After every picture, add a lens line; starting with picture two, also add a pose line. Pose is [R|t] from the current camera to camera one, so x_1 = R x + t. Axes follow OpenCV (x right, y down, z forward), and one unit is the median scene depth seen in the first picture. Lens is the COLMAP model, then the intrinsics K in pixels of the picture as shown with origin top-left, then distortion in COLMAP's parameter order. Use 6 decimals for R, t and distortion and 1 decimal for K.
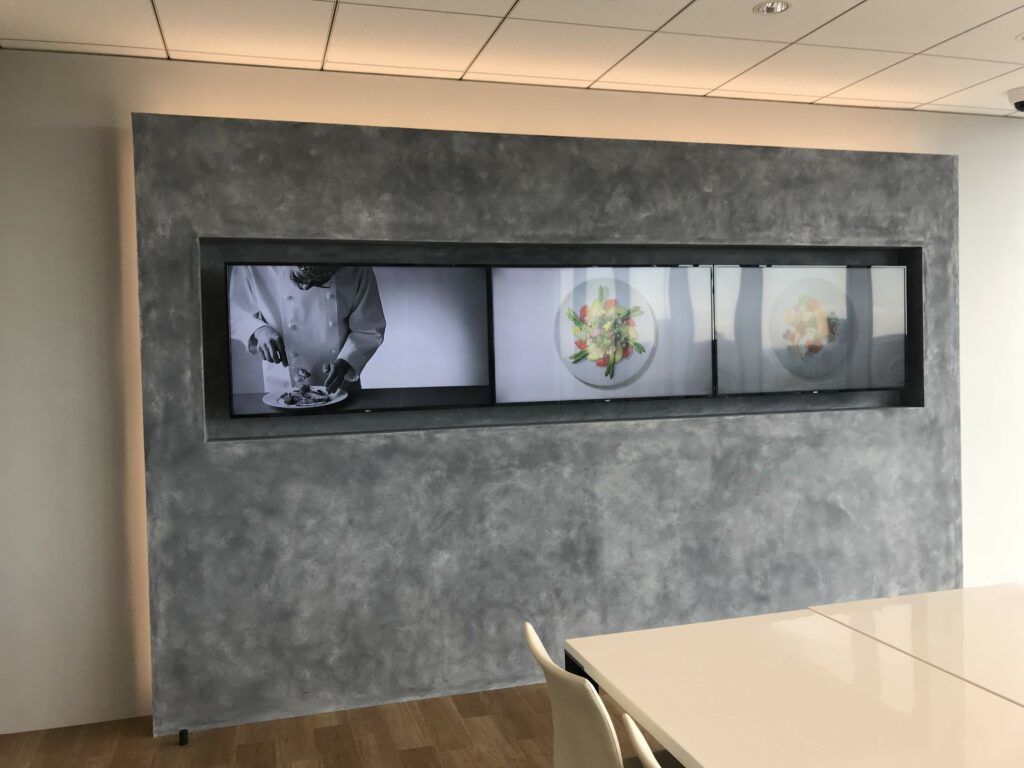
lens RADIAL K [[828.7, 0, 491.4], [0, 828.7, 375.0], [0, 0, 1]] dist [0.025174, -0.016182]
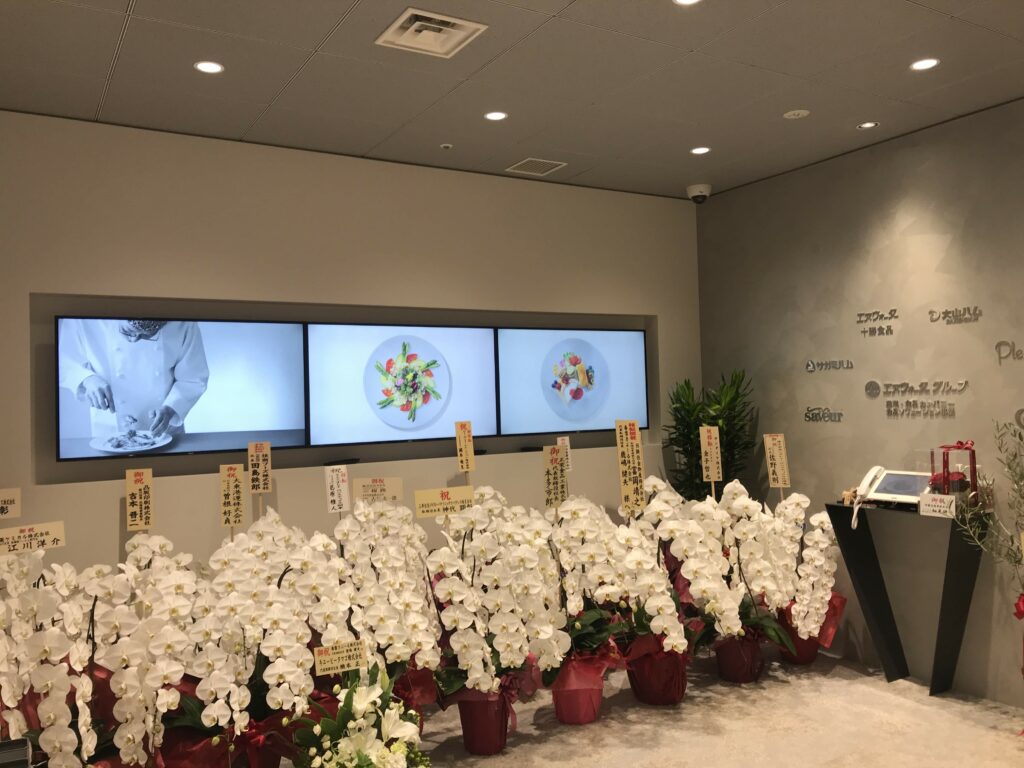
lens RADIAL K [[828.7, 0, 512.2], [0, 828.7, 375.1], [0, 0, 1]] dist [0.025174, -0.016182]
pose [[0.962251, 0.005363, 0.272111, -0.039765], [0.011420, 0.998130, -0.060056, 0.010826], [-0.271924, 0.060896, 0.960390, -0.166080]]
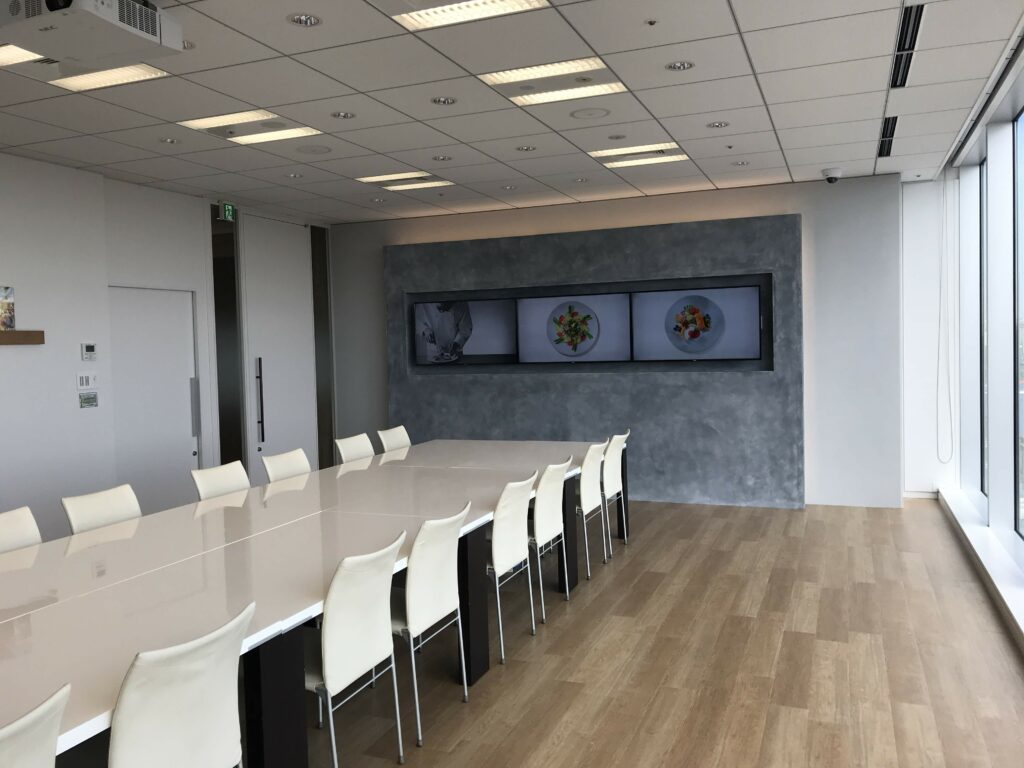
lens RADIAL K [[828.7, 0, 513.3], [0, 828.7, 385.5], [0, 0, 1]] dist [0.025174, -0.016182]
pose [[0.783108, 0.035567, -0.620868, 1.291458], [-0.008091, 0.998861, 0.047017, -0.006526], [0.621834, -0.031796, 0.782504, -0.673959]]
